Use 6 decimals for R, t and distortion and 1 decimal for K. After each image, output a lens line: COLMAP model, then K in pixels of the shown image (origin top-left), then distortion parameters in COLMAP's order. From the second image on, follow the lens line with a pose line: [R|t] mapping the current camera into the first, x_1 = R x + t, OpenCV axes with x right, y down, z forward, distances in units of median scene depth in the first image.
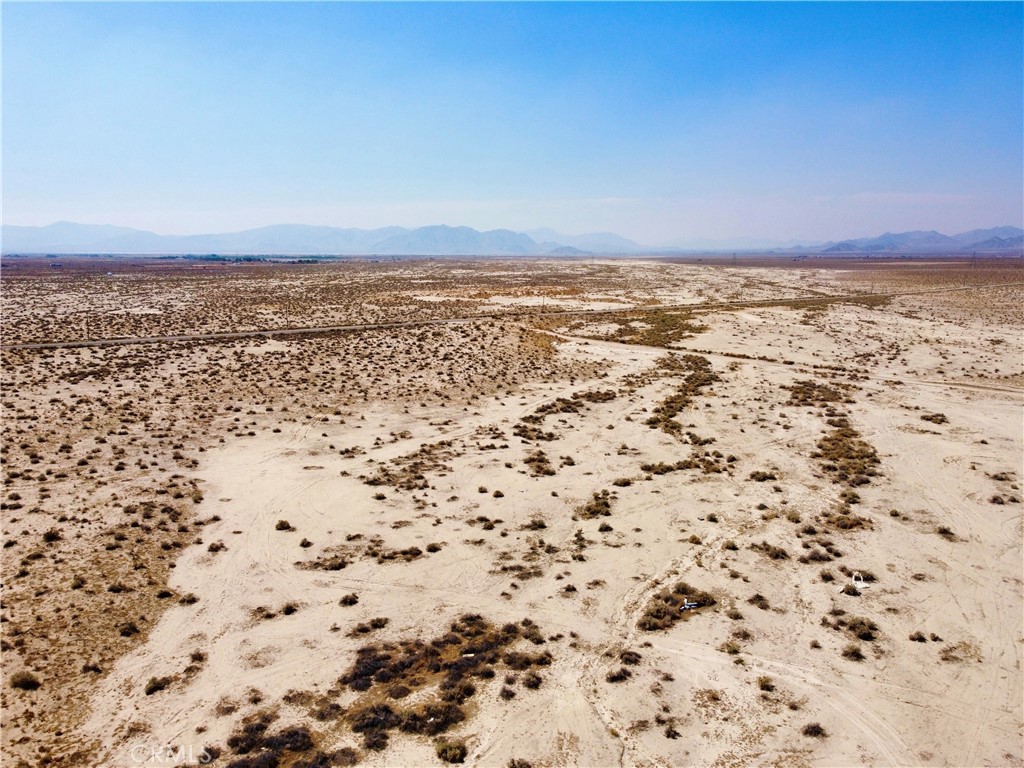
lens RADIAL K [[771.4, 0, 507.1], [0, 771.4, 381.1], [0, 0, 1]] dist [0.007979, -0.013873]
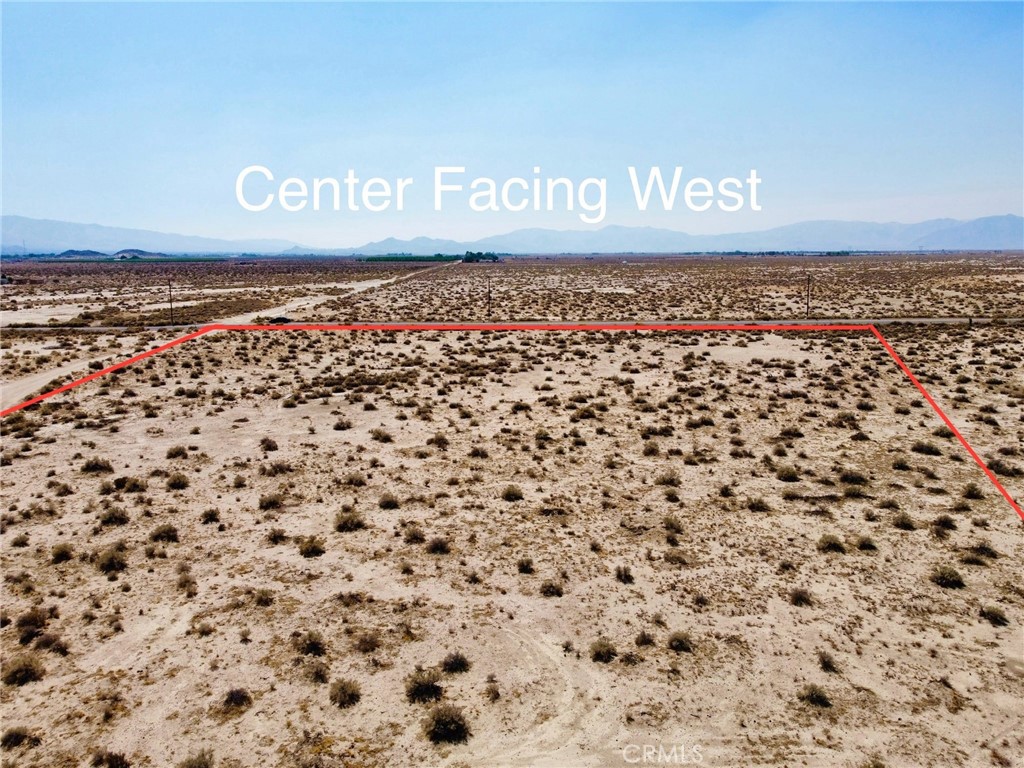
lens RADIAL K [[770.8, 0, 509.7], [0, 770.8, 384.3], [0, 0, 1]] dist [0.005218, -0.010717]
pose [[0.799308, 0.090483, -0.594070, -0.390136], [-0.087098, 0.995604, 0.034453, -0.066182], [0.594576, 0.024204, 0.803675, 1.375313]]
